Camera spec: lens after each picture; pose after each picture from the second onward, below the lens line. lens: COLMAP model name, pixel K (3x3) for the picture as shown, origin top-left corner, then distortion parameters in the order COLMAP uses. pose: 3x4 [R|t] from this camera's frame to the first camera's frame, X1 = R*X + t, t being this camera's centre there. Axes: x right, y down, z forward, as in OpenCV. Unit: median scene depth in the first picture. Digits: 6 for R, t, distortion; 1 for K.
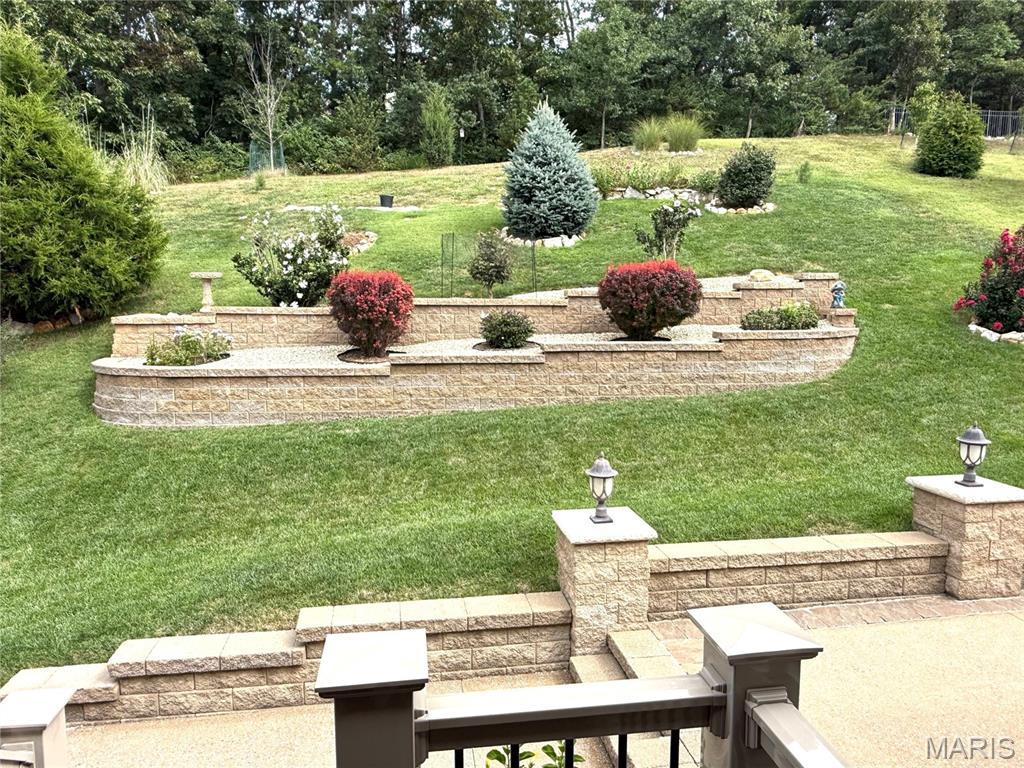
lens RADIAL K [[702.2, 0, 509.9], [0, 702.2, 386.5], [0, 0, 1]] dist [-0.003155, 0.004407]
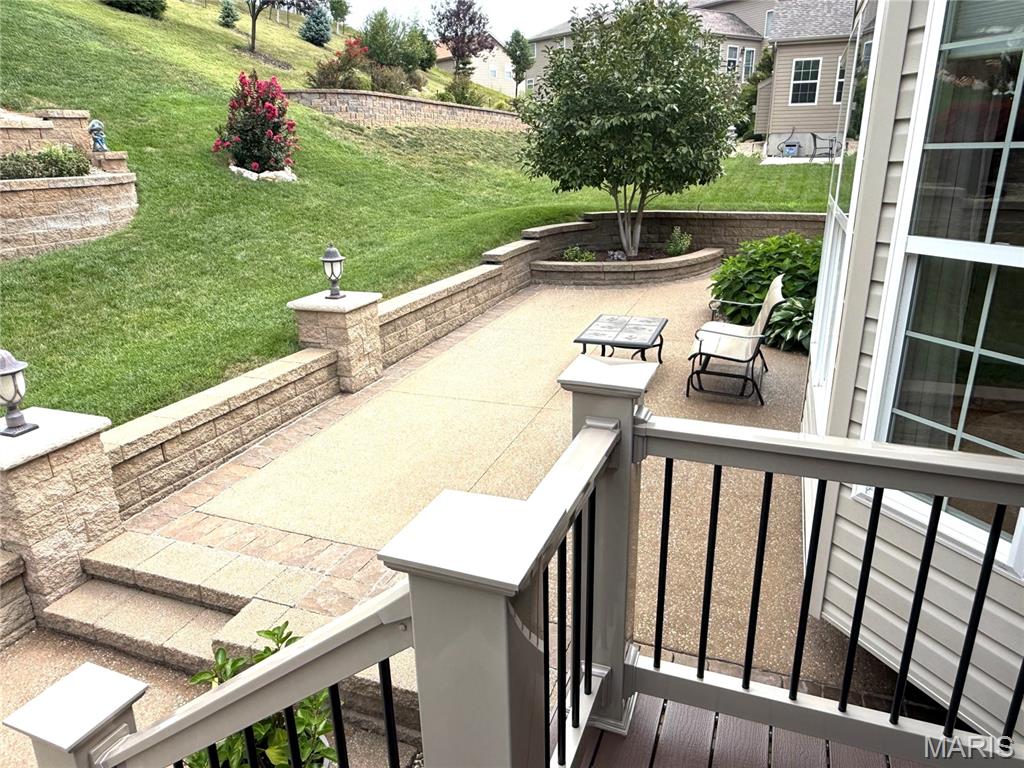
lens RADIAL K [[702.2, 0, 510.4], [0, 702.2, 385.2], [0, 0, 1]] dist [-0.003155, 0.004407]
pose [[0.486194, -0.284504, 0.826241, -0.202510], [0.122693, 0.958375, 0.257805, 0.014647], [-0.865195, -0.023969, 0.500863, 0.162778]]
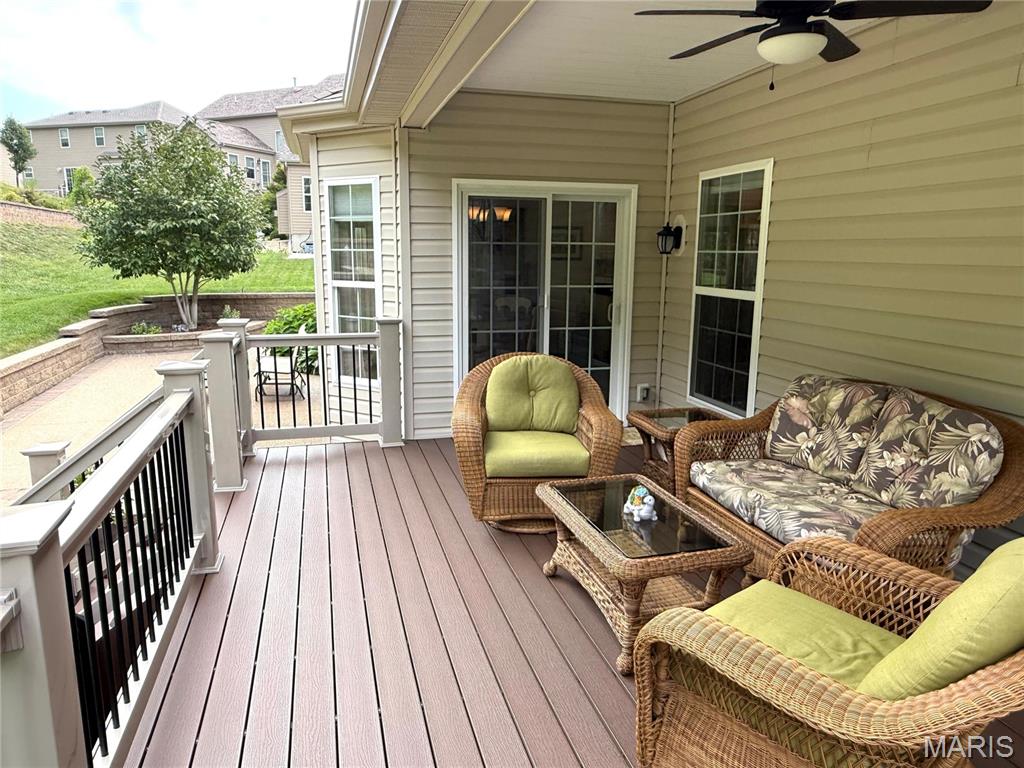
lens RADIAL K [[702.2, 0, 508.8], [0, 702.2, 386.3], [0, 0, 1]] dist [-0.003155, 0.004407]
pose [[-0.115958, -0.197435, 0.973434, -0.896676], [0.115330, 0.970740, 0.210627, 0.024419], [-0.986536, 0.136690, -0.089795, 0.014099]]
